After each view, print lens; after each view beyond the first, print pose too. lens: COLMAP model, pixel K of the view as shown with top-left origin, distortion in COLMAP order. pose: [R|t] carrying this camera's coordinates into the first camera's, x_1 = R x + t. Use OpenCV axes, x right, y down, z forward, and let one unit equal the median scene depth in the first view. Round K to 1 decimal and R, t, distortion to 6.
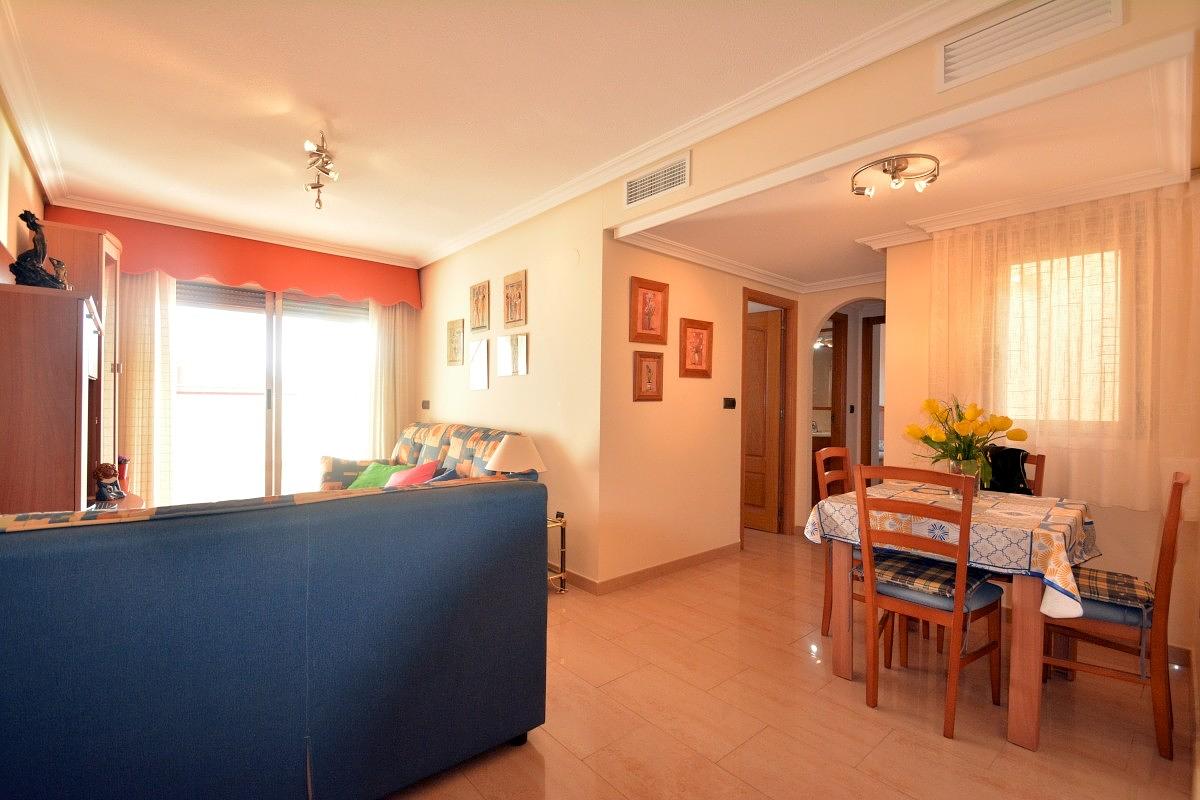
lens RADIAL K [[530.4, 0, 600.9], [0, 530.4, 398.6], [0, 0, 1]] dist [0.004923, -0.008993]
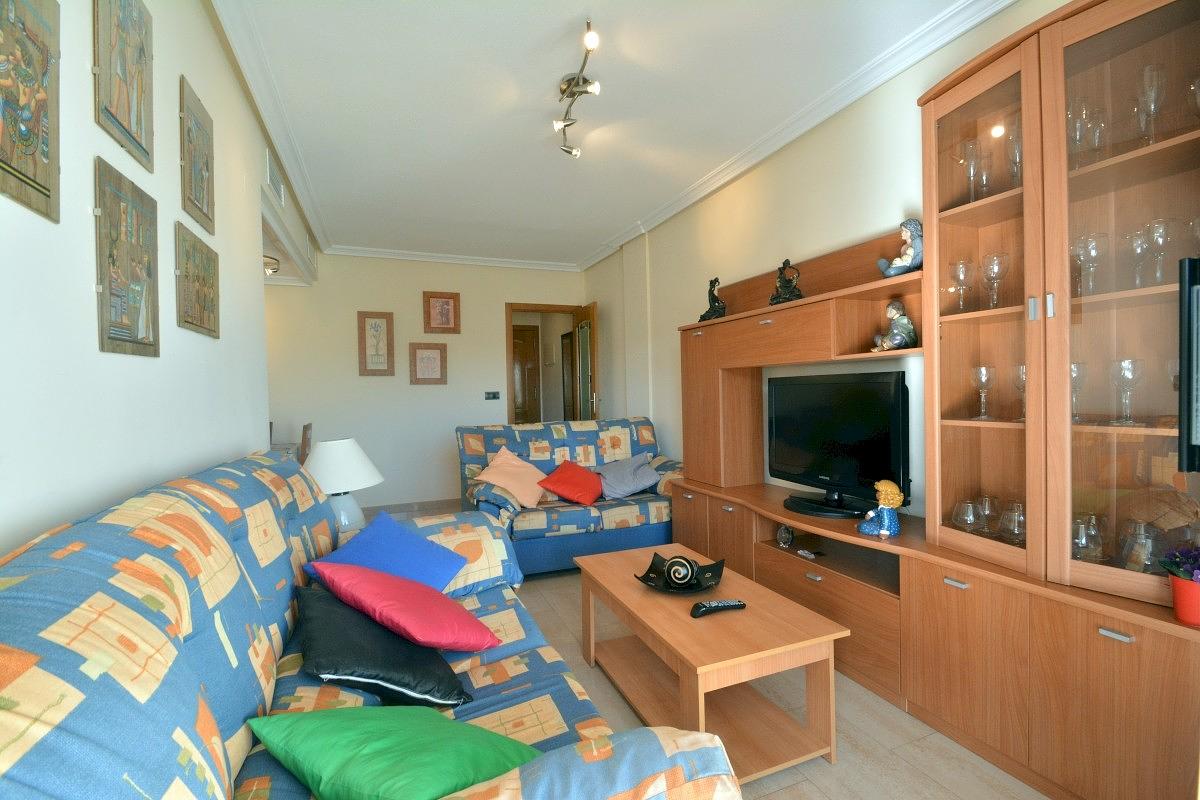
lens RADIAL K [[530.4, 0, 603.6], [0, 530.4, 400.0], [0, 0, 1]] dist [0.004923, -0.008993]
pose [[-0.946689, 0.003788, 0.322128, -0.753919], [0.008381, 0.999882, 0.012872, 0.007881], [-0.322041, 0.014885, -0.946609, 1.603272]]
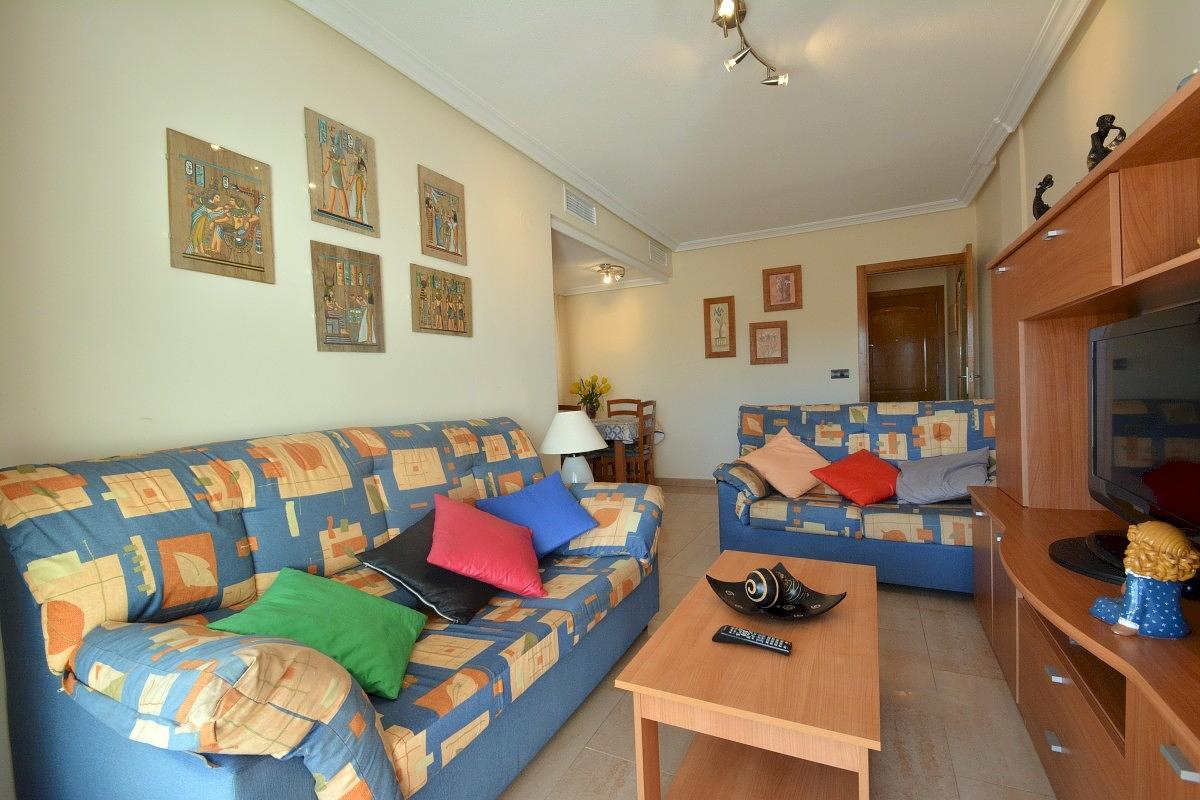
lens RADIAL K [[530.4, 0, 597.5], [0, 530.4, 401.5], [0, 0, 1]] dist [0.004923, -0.008993]
pose [[-0.377372, -0.018816, 0.925870, -1.016393], [0.027466, 0.999126, 0.031500, 0.025082], [-0.925654, 0.037317, -0.376526, 1.321080]]
